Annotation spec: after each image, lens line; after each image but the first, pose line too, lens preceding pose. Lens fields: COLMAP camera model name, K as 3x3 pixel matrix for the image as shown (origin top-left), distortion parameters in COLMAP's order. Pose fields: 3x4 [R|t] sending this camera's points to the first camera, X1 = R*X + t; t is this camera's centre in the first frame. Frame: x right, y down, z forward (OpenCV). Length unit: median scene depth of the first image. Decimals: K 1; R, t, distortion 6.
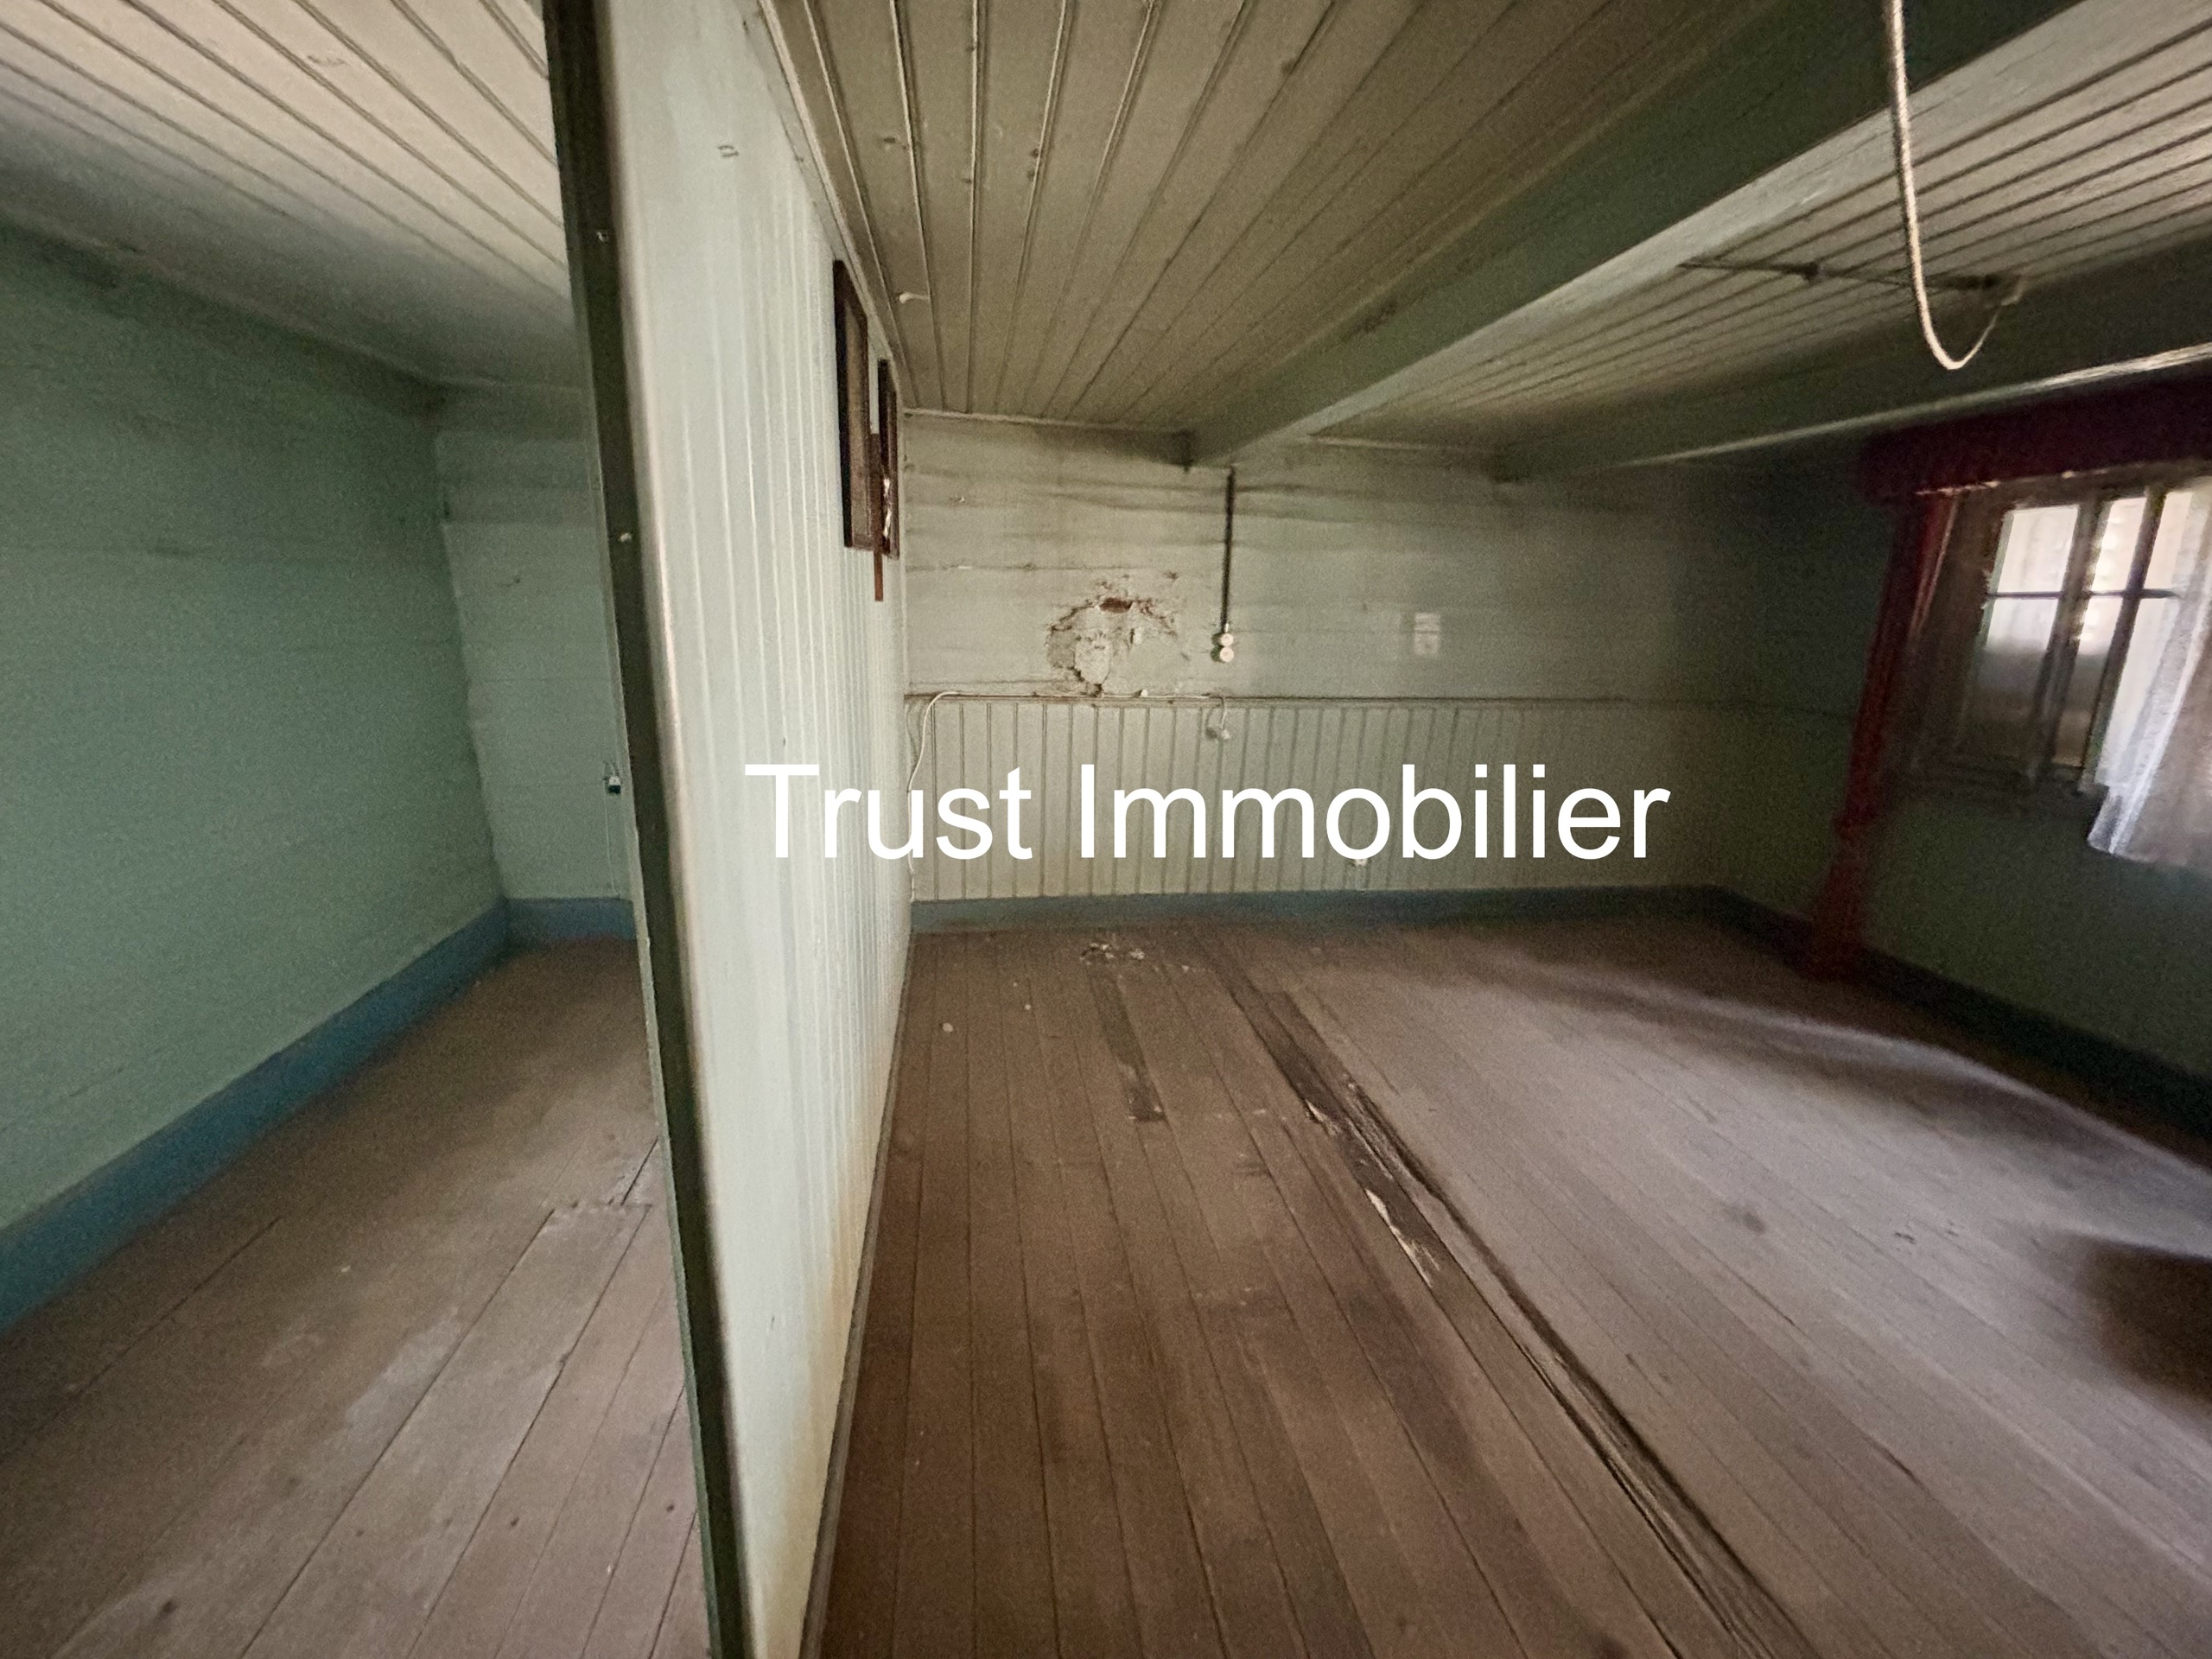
lens RADIAL K [[886.5, 0, 1102.5], [0, 886.5, 829.9], [0, 0, 1]] dist [0.002817, -0.000065]
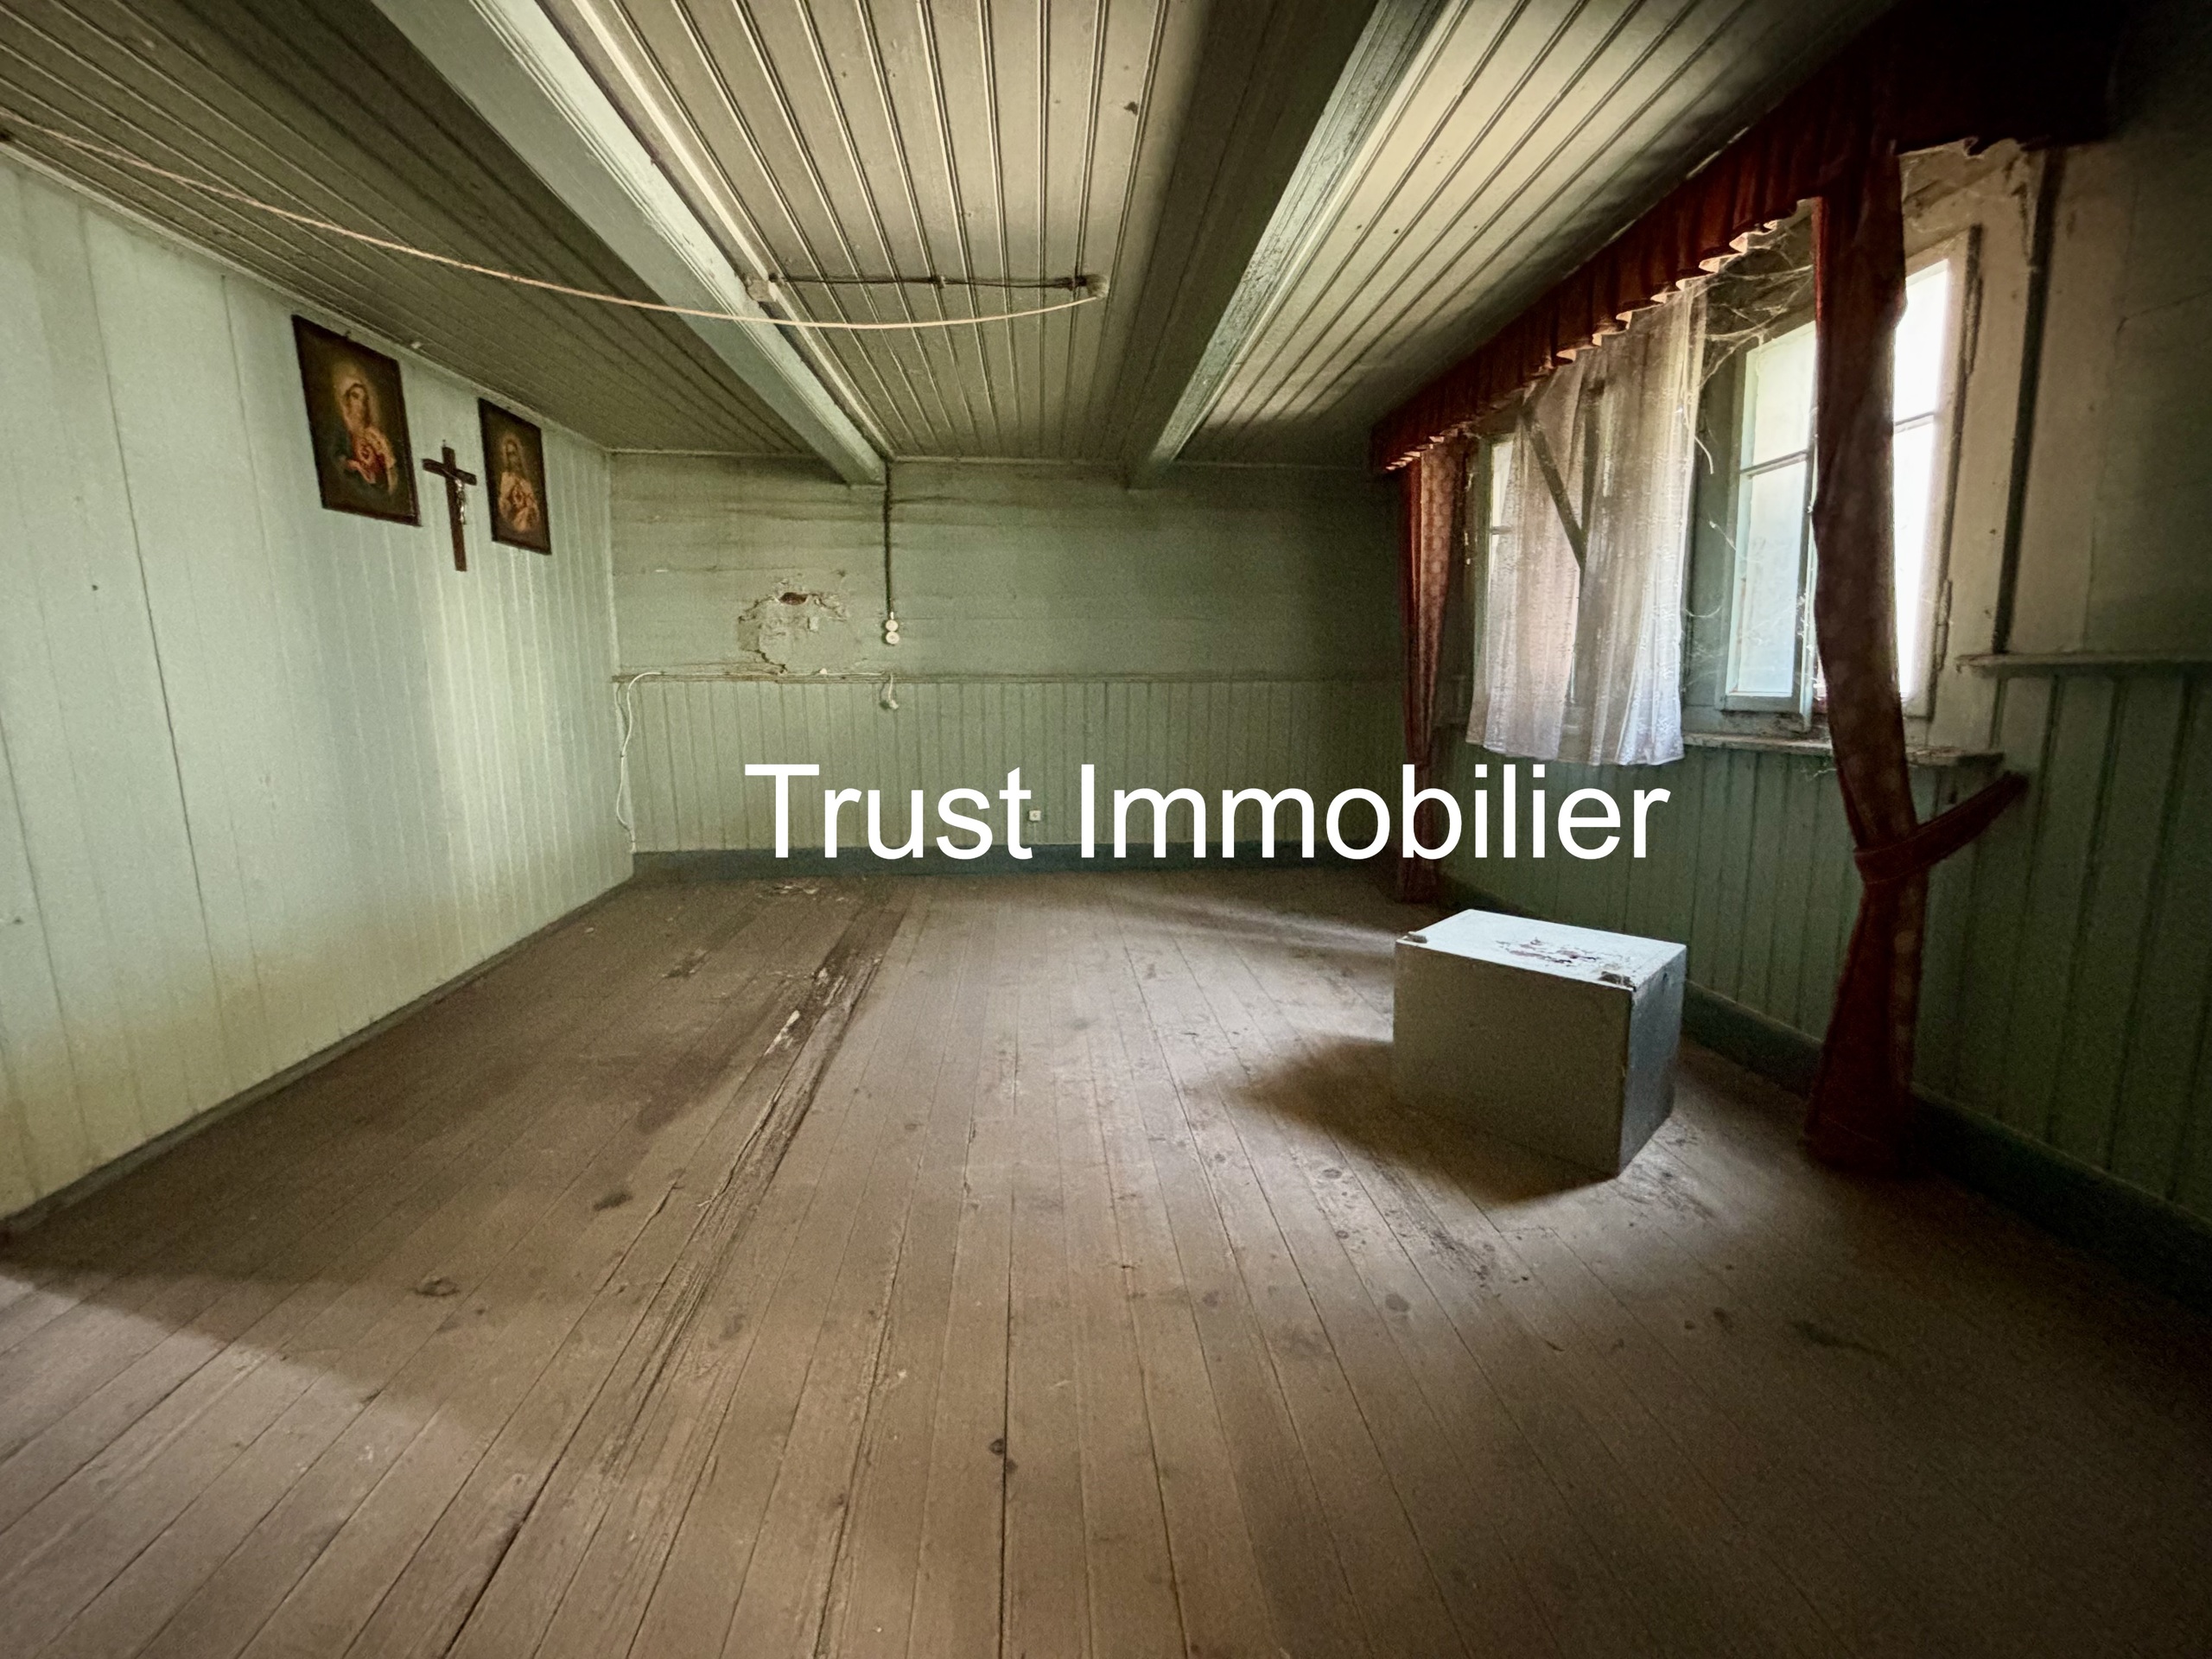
lens RADIAL K [[886.5, 0, 1101.1], [0, 886.5, 823.9], [0, 0, 1]] dist [0.002817, -0.000065]
pose [[0.997426, -0.017623, -0.069506, 0.508552], [0.011006, 0.995468, -0.094460, 0.168279], [0.070856, 0.093452, 0.993099, -0.135187]]
